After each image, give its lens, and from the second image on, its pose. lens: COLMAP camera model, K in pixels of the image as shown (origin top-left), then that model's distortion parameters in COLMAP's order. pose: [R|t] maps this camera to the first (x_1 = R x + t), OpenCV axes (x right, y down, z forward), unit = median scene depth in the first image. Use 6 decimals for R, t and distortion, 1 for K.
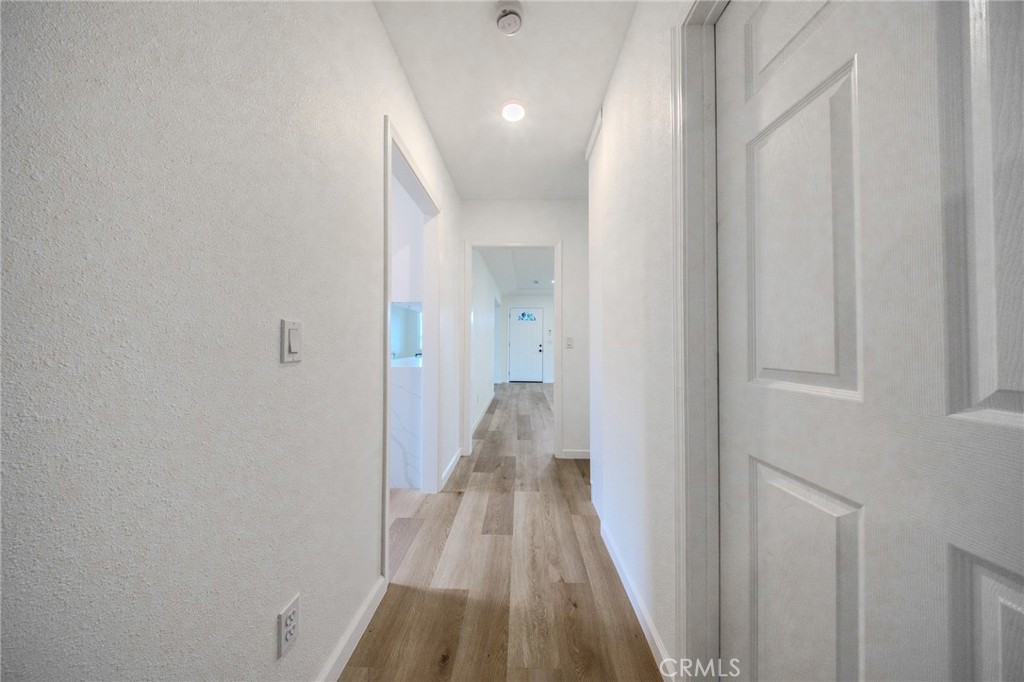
lens RADIAL K [[297.8, 0, 511.6], [0, 297.8, 339.8], [0, 0, 1]] dist [0.000482, -0.002066]
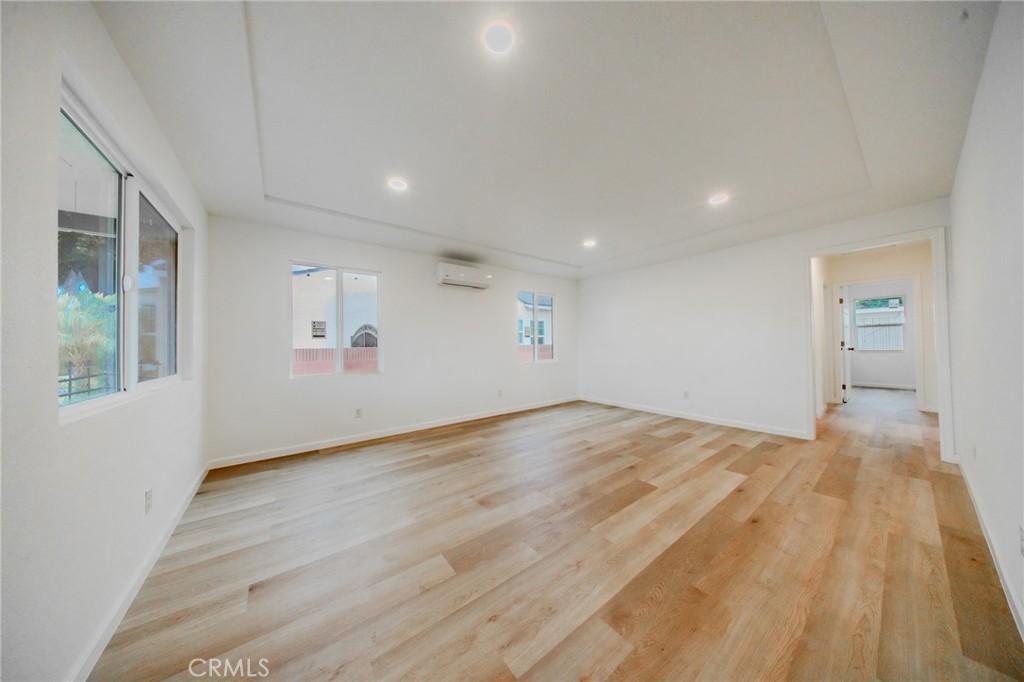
lens RADIAL K [[297.8, 0, 511.6], [0, 297.8, 339.8], [0, 0, 1]] dist [0.000482, -0.002066]
pose [[-0.623711, 0.023212, 0.781311, -0.045585], [0.010758, 0.999719, -0.021113, 0.018512], [-0.781581, -0.004763, -0.623785, 4.414570]]
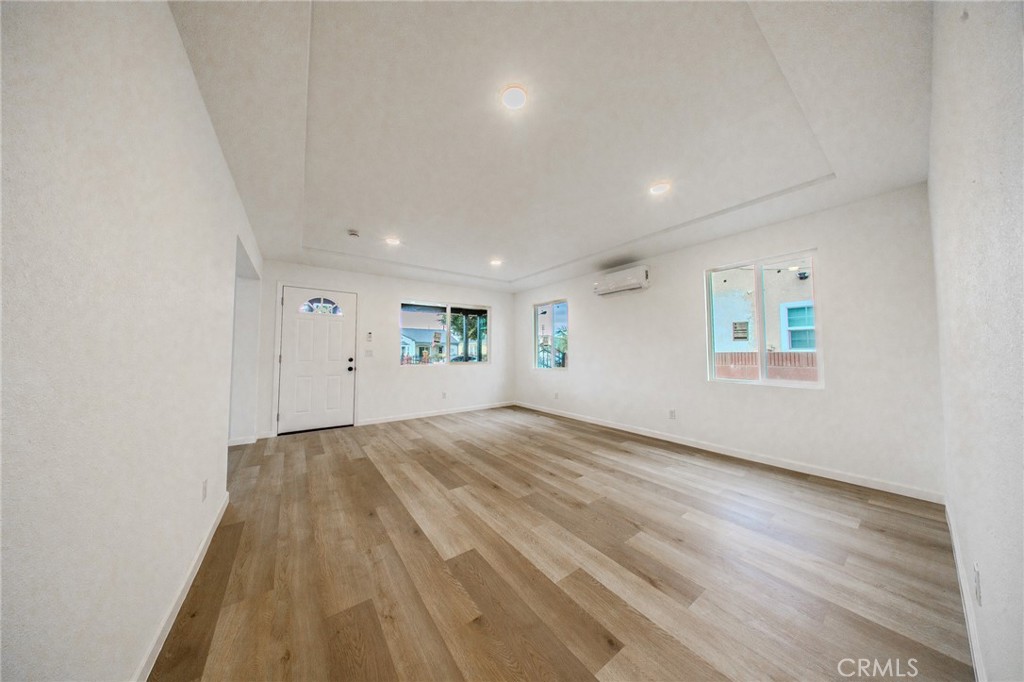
lens RADIAL K [[297.8, 0, 511.6], [0, 297.8, 339.8], [0, 0, 1]] dist [0.000482, -0.002066]
pose [[0.787141, 0.019552, 0.616463, -0.047231], [-0.002622, 0.999594, -0.028356, -0.009695], [-0.616767, 0.020703, 0.786873, 1.826896]]
